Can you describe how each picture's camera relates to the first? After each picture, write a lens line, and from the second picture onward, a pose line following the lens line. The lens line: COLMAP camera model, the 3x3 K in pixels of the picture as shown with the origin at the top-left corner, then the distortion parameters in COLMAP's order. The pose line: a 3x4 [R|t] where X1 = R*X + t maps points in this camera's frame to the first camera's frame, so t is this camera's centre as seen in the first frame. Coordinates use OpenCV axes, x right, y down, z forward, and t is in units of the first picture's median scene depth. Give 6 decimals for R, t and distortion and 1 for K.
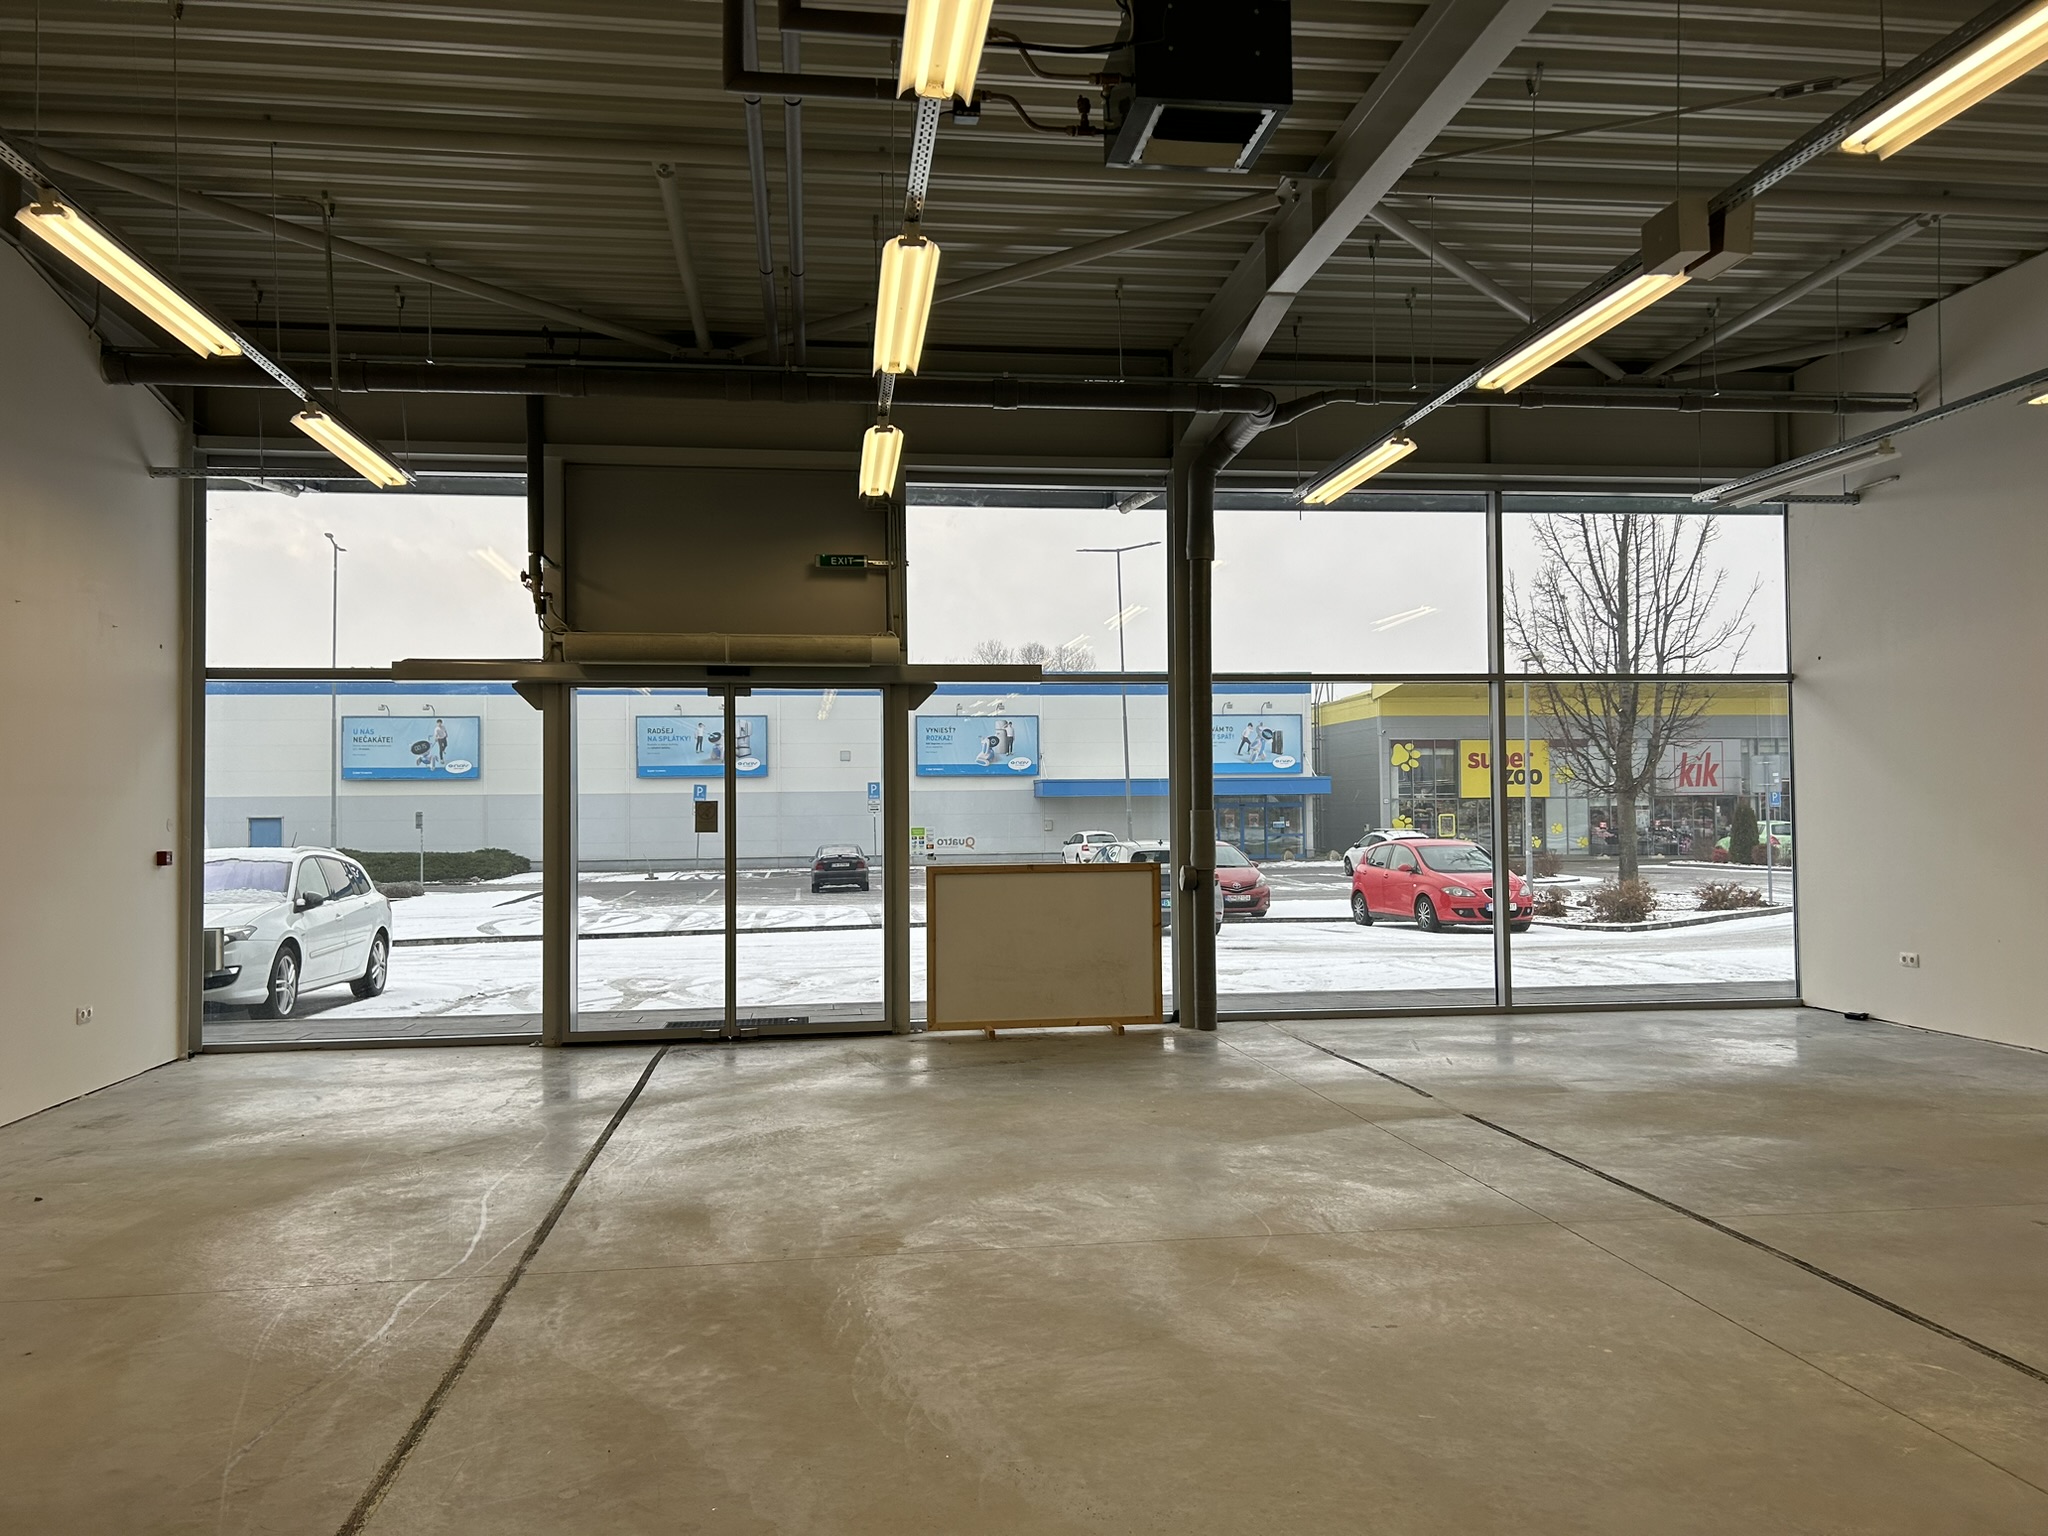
lens RADIAL K [[1535.9, 0, 1022.3], [0, 1535.9, 770.1], [0, 0, 1]] dist [0.057697, -0.060674]
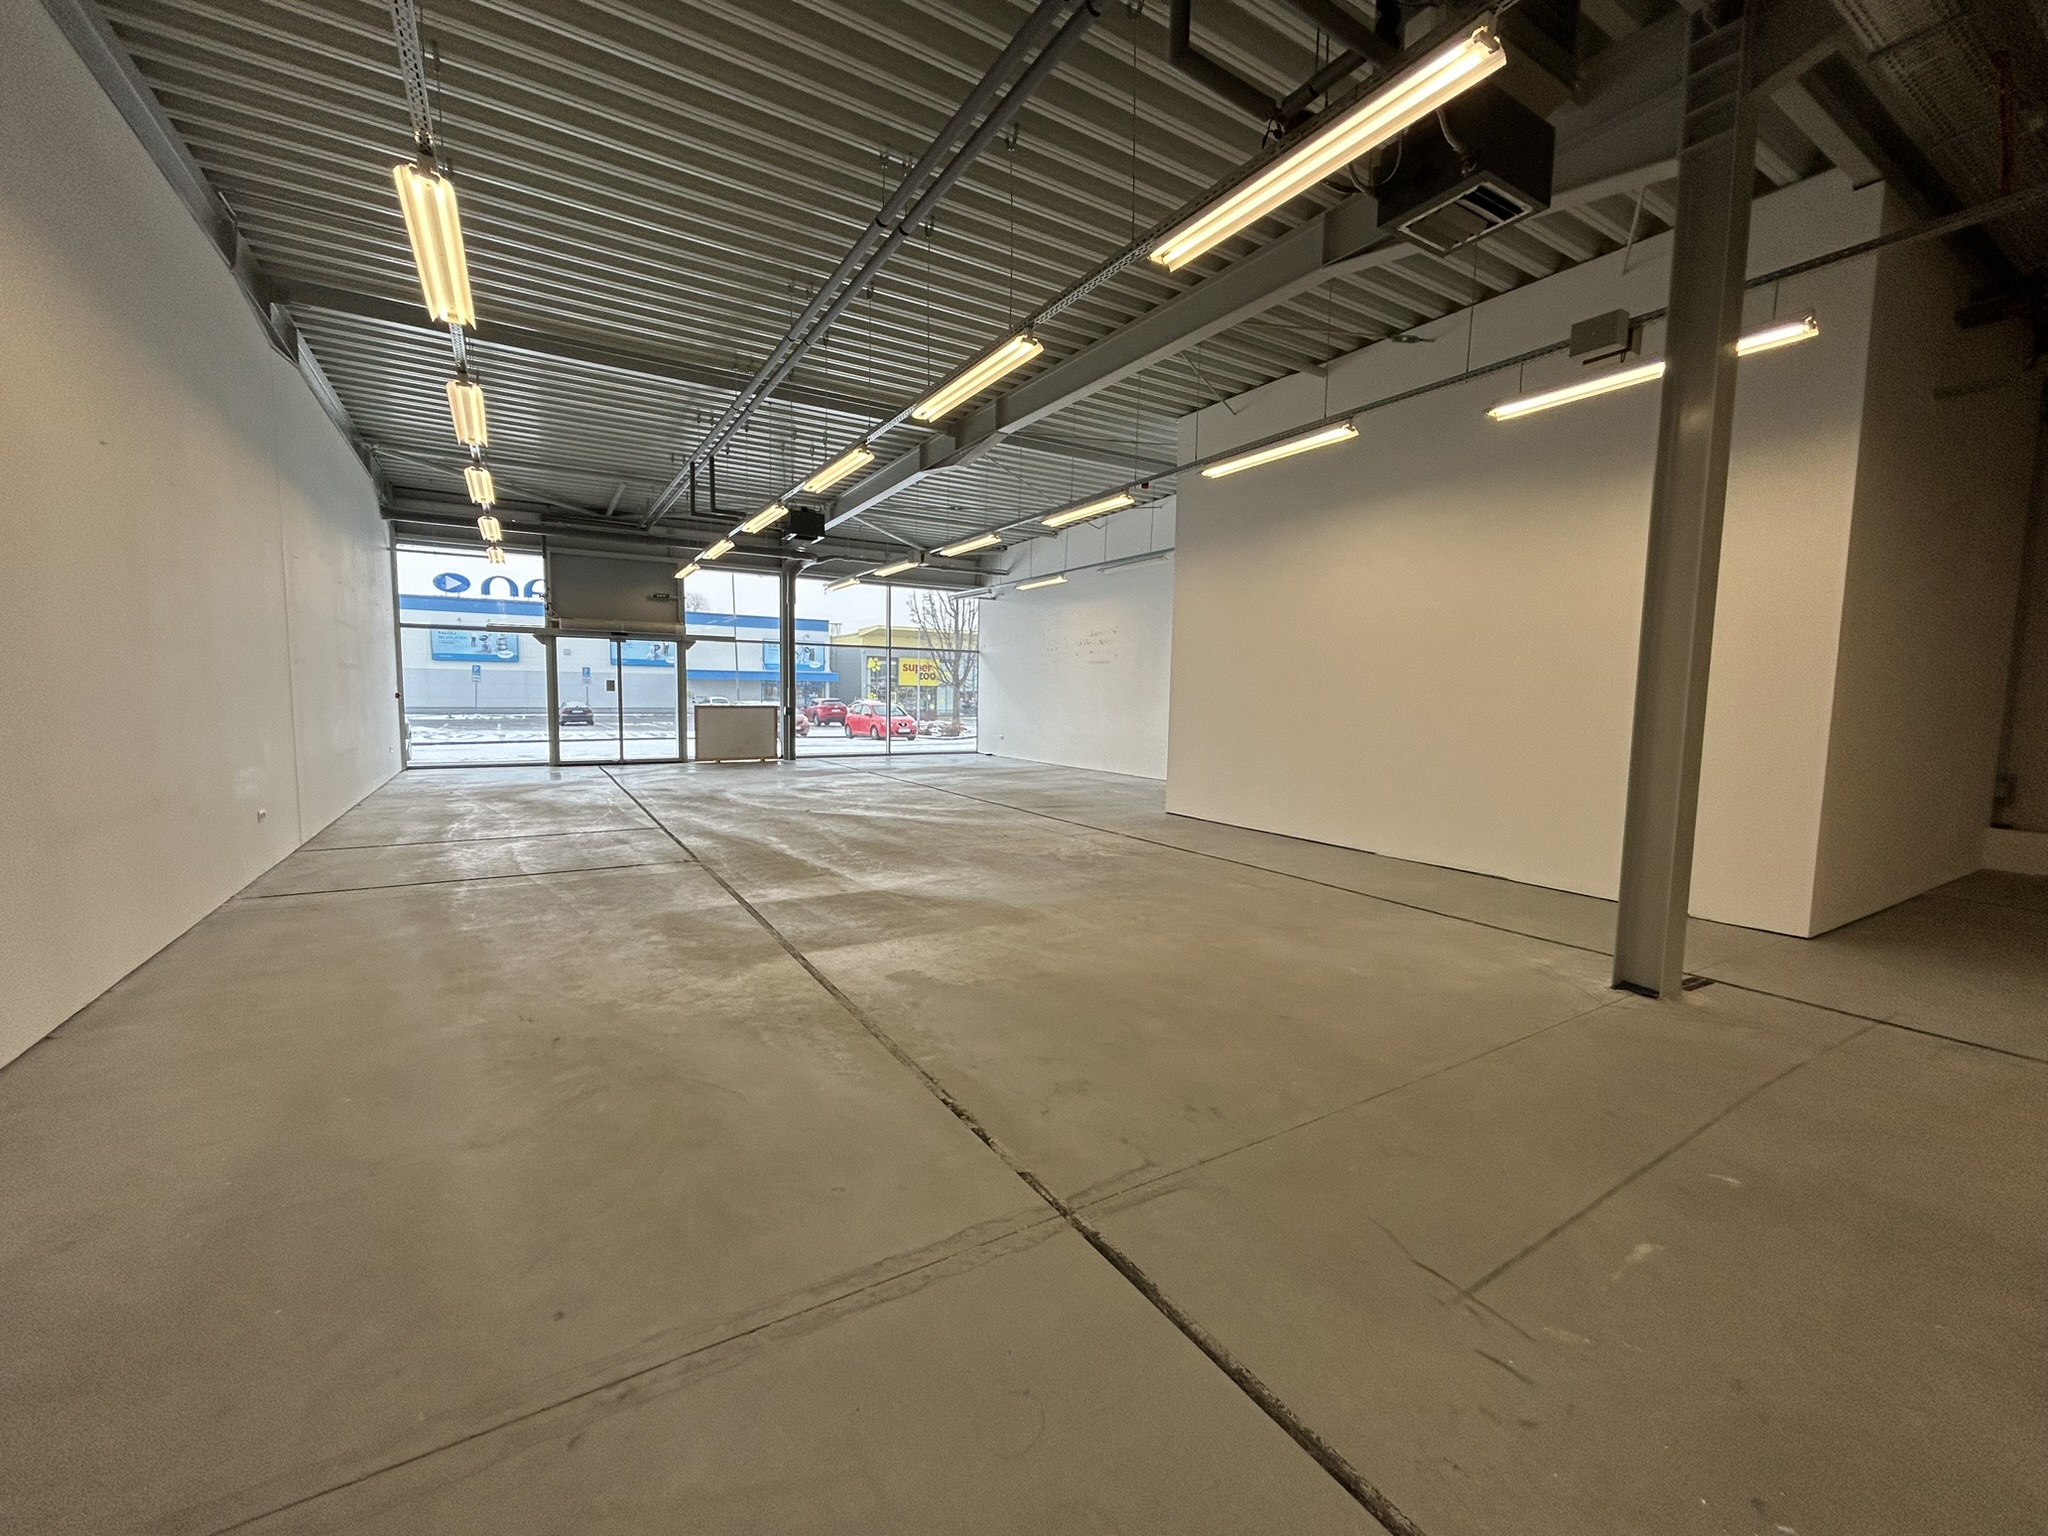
lens RADIAL K [[825.9, 0, 1018.7], [0, 825.9, 765.7], [0, 0, 1]] dist [-0.002052, 0.001102]
pose [[0.916119, -0.009052, 0.400804, -0.103727], [-0.038018, 0.993278, 0.109332, -0.014109], [-0.399099, -0.115399, 0.909617, -0.555364]]
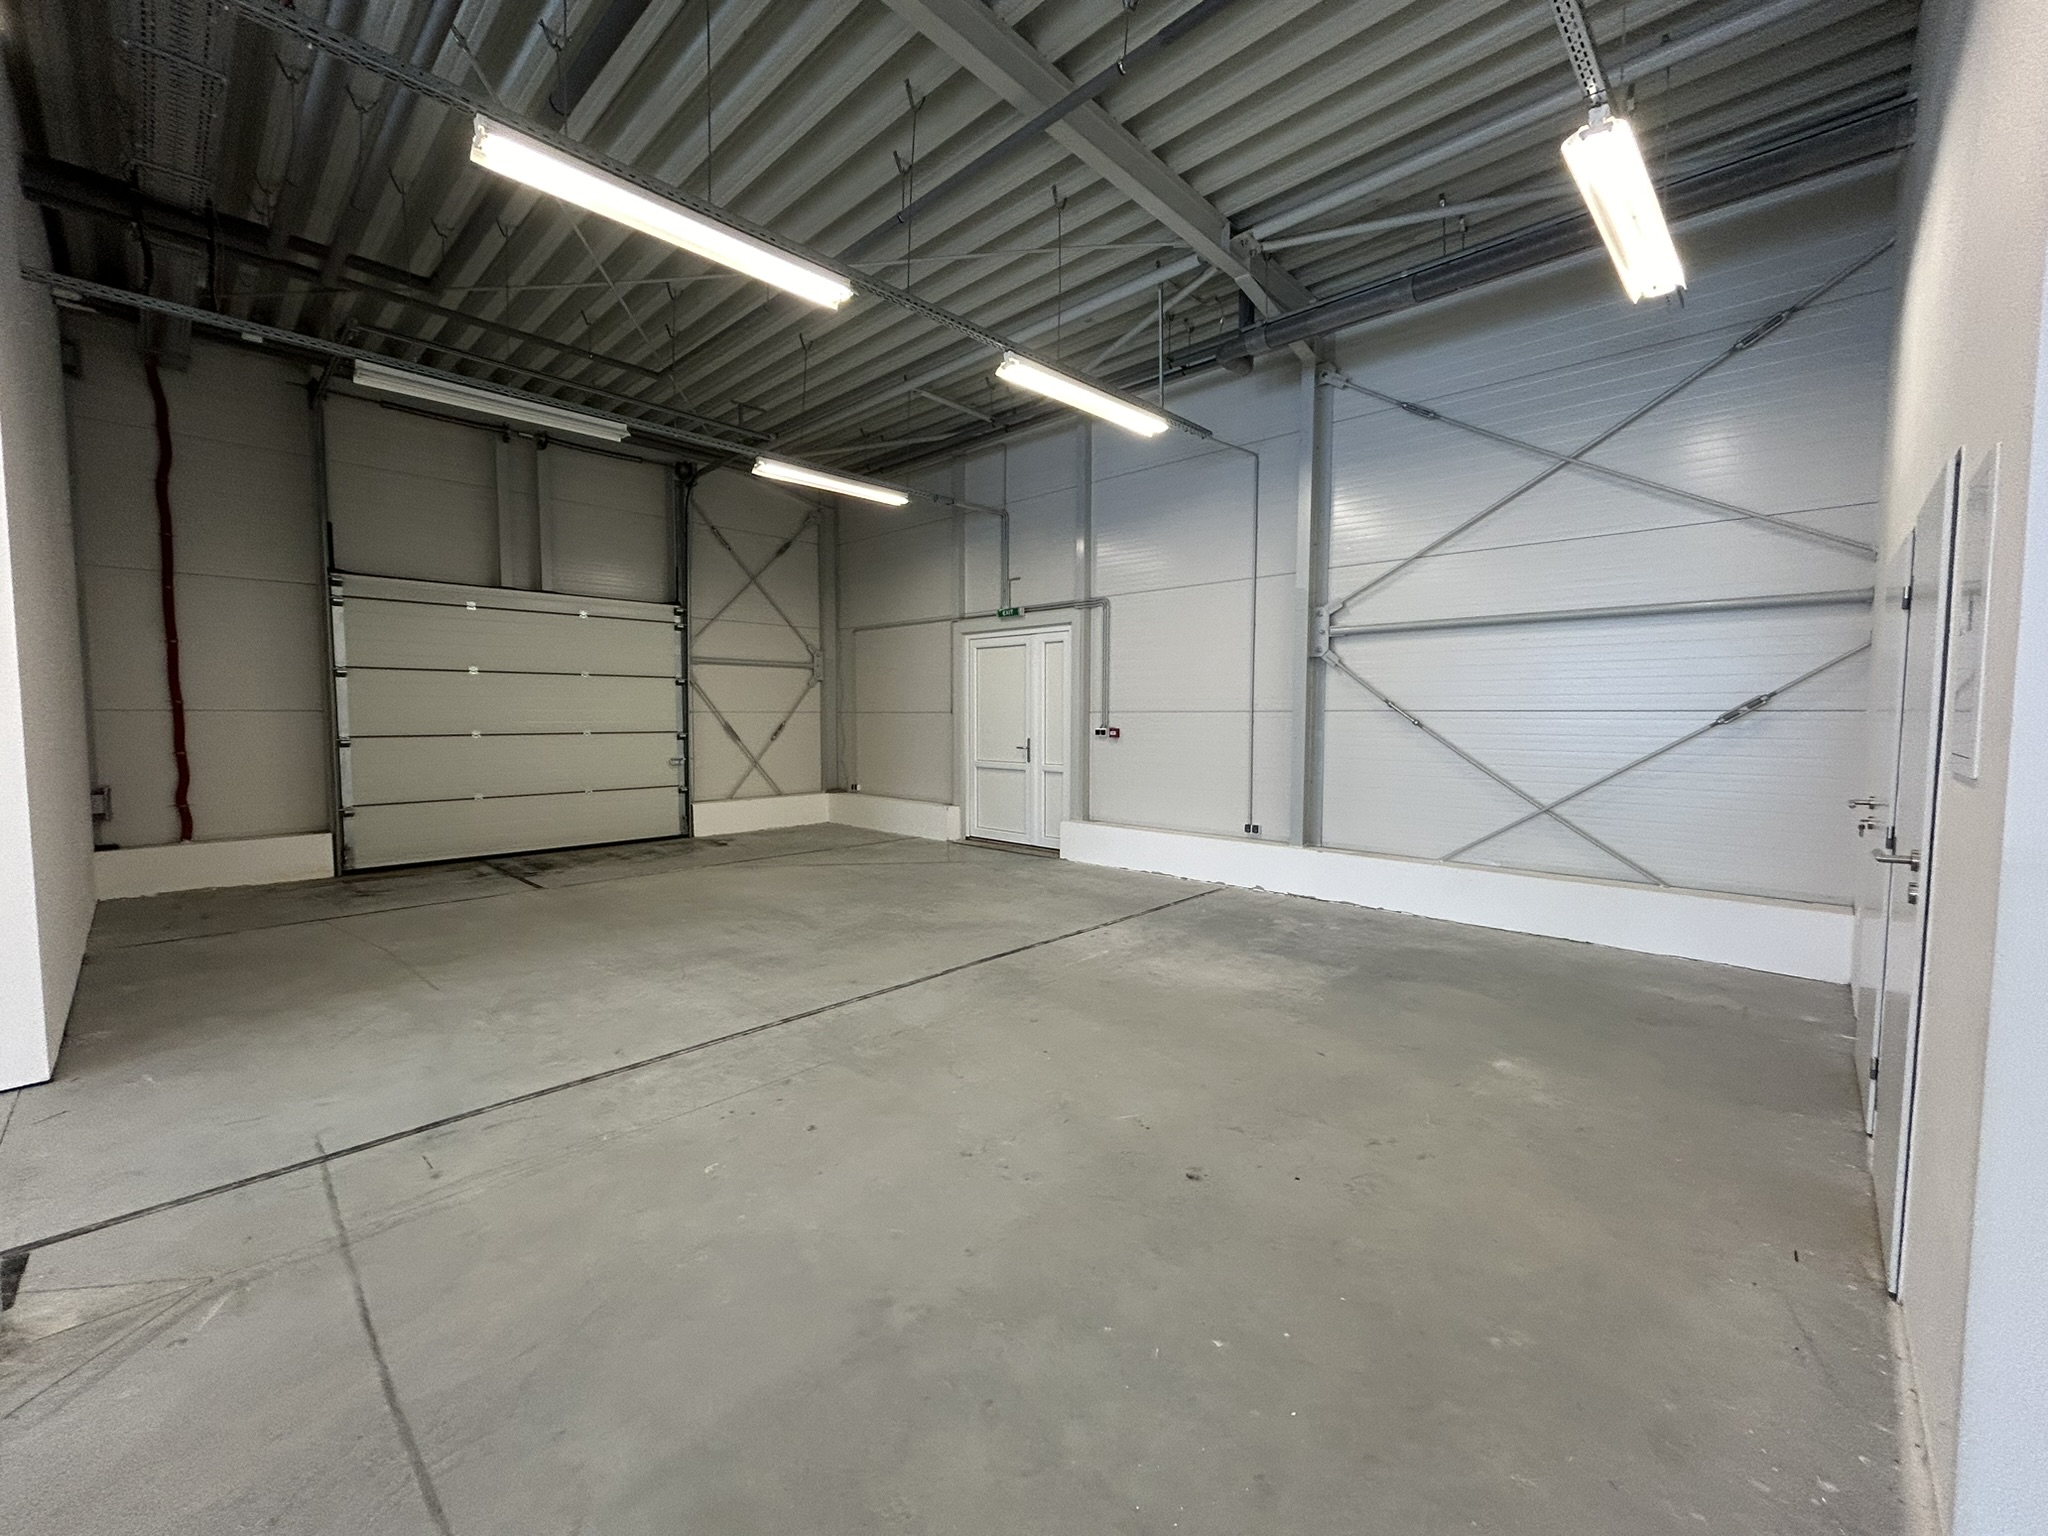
lens RADIAL K [[825.9, 0, 1019.4], [0, 825.9, 764.3], [0, 0, 1]] dist [-0.002052, 0.001102]
pose [[-0.625510, -0.037065, 0.779336, 0.033921], [-0.015432, 0.999263, 0.035139, -0.010657], [-0.780064, 0.009953, -0.625621, -0.425400]]
